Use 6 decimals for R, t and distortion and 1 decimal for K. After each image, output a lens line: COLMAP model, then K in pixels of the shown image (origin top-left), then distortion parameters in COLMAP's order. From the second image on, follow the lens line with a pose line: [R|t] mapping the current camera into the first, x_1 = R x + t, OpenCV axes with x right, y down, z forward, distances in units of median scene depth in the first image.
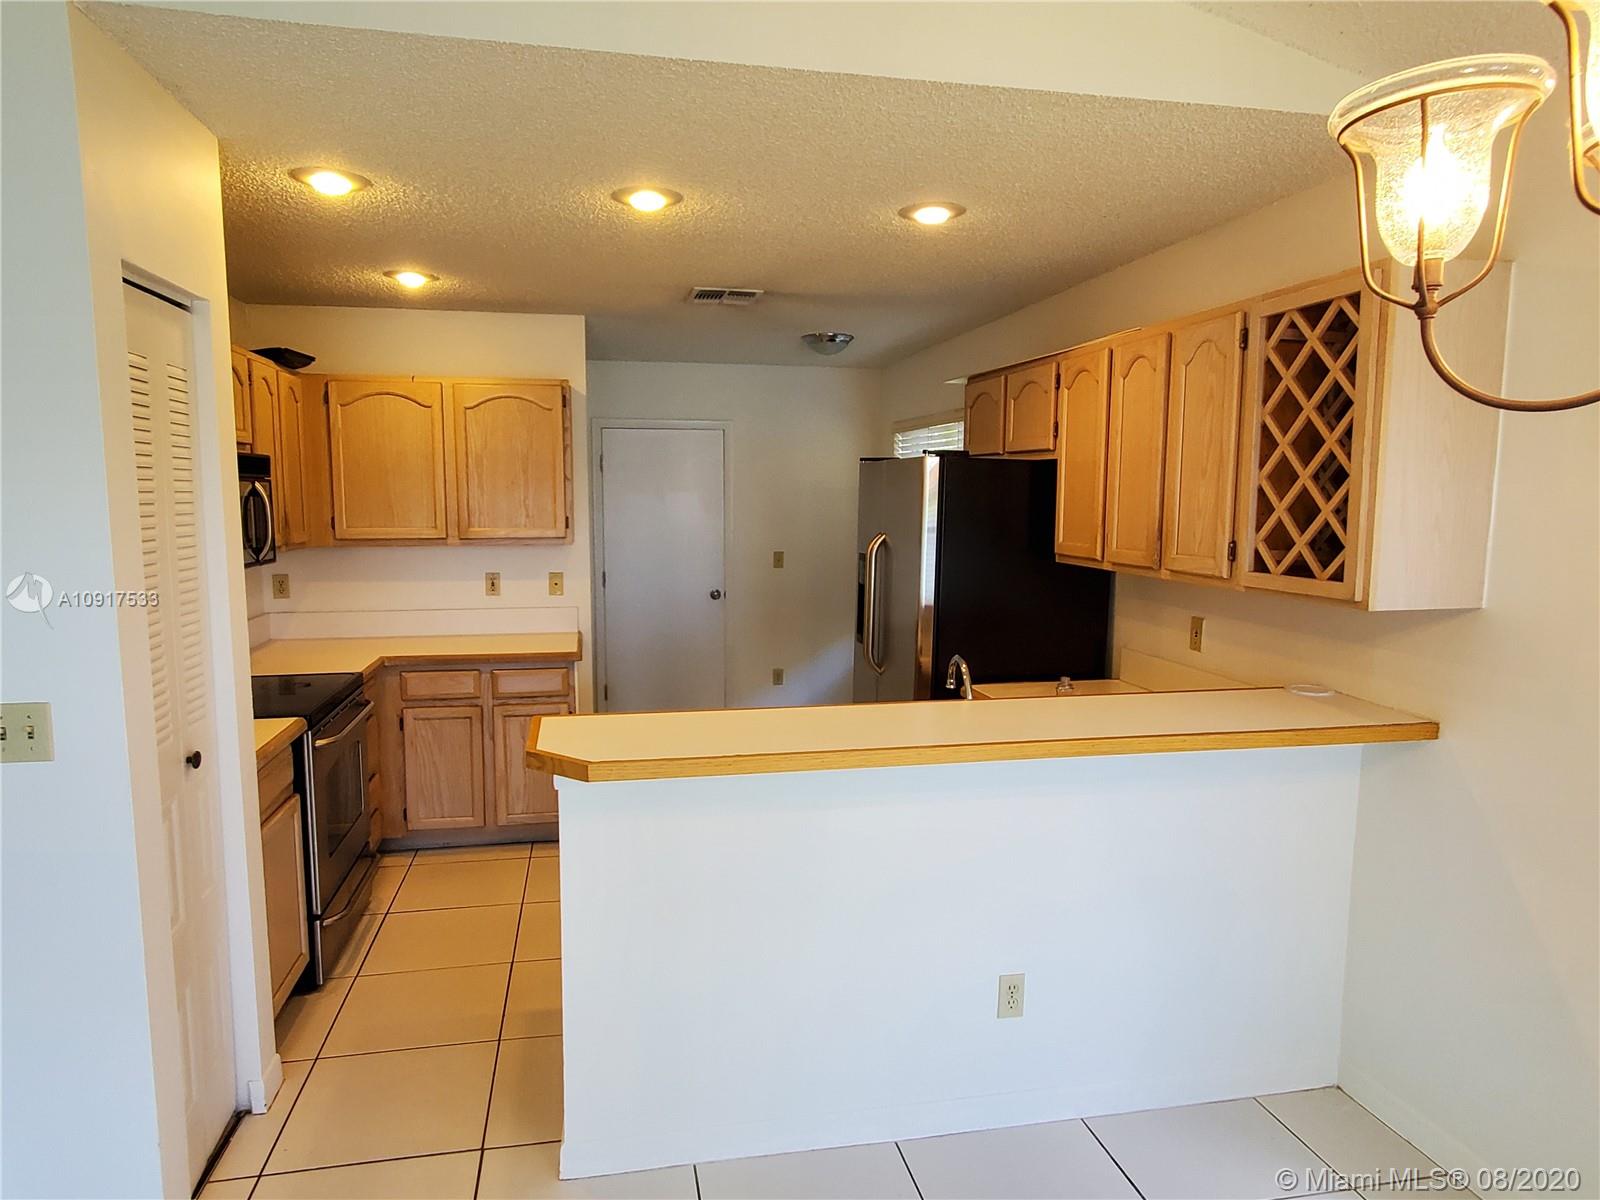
lens RADIAL K [[995.3, 0, 777.6], [0, 995.3, 608.8], [0, 0, 1]] dist [-0.006134, 0.000939]
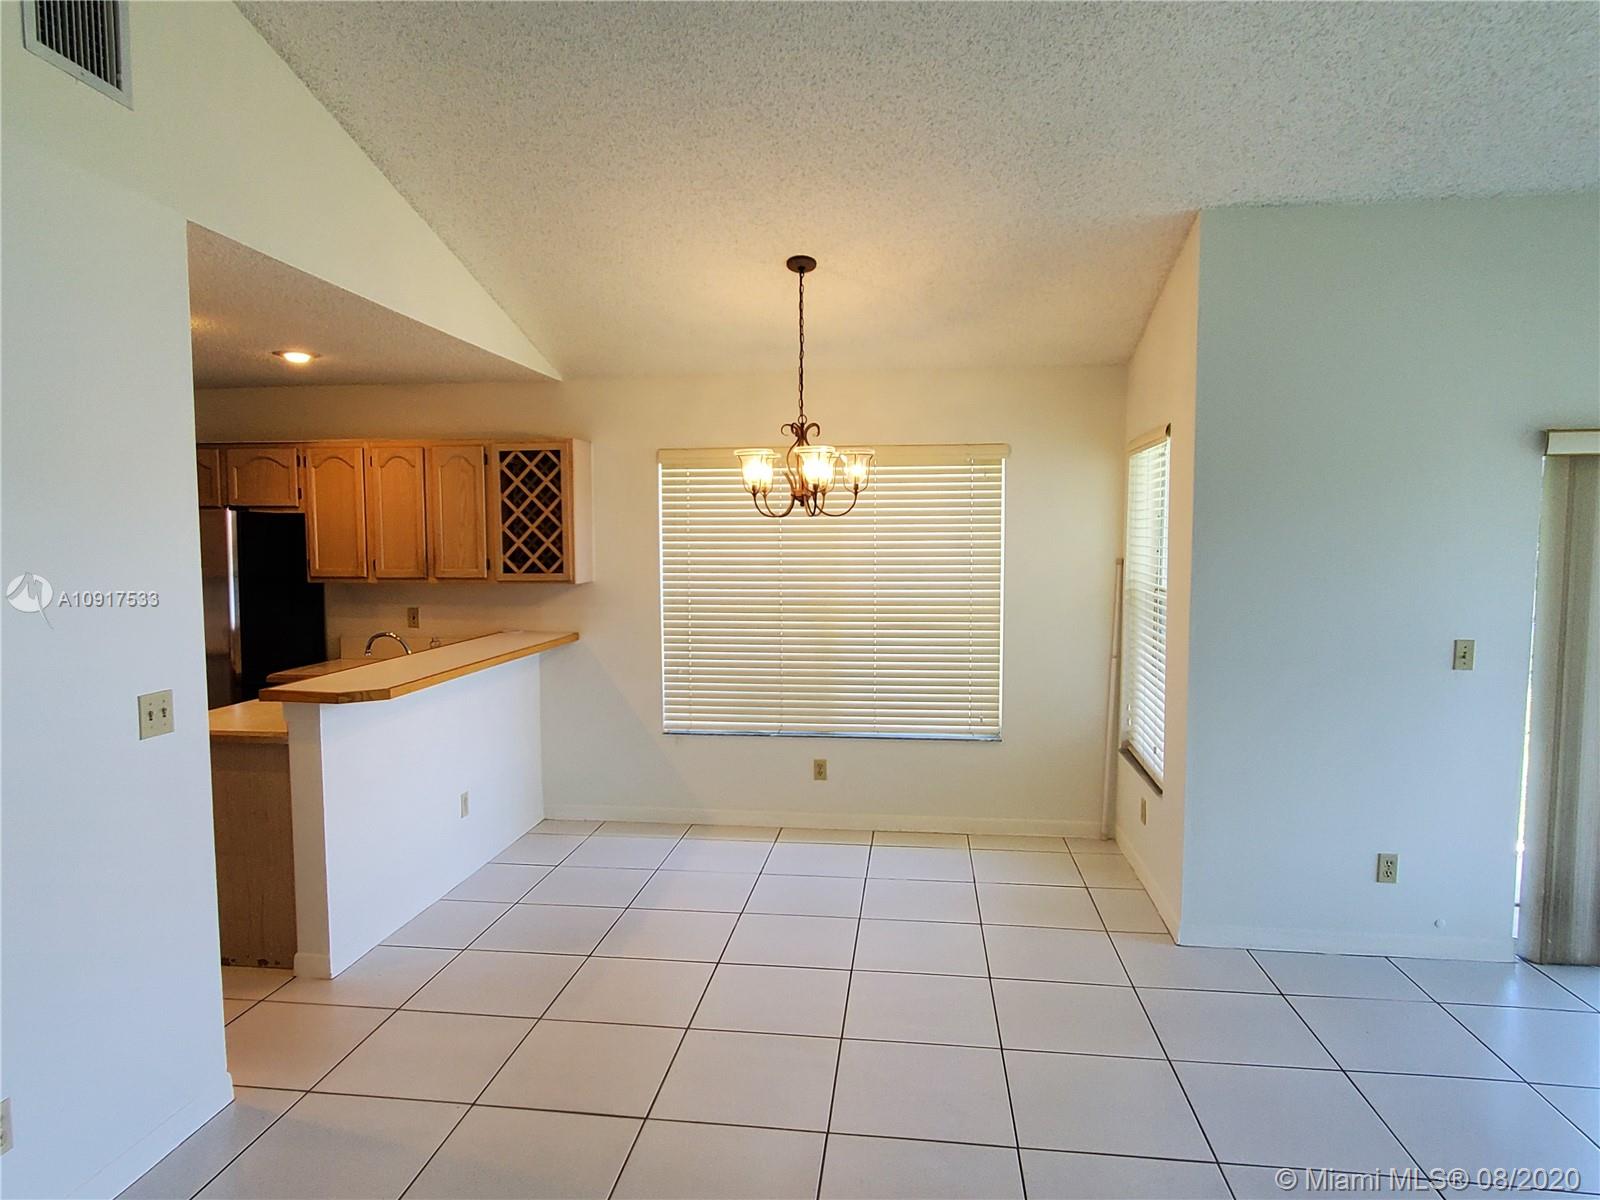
lens RADIAL K [[995.3, 0, 777.6], [0, 995.3, 608.8], [0, 0, 1]] dist [-0.006134, 0.000939]
pose [[0.339610, -0.075994, 0.937491, -1.283133], [0.115665, 0.992540, 0.038556, 0.022000], [-0.933427, 0.095341, 0.345867, -0.235353]]
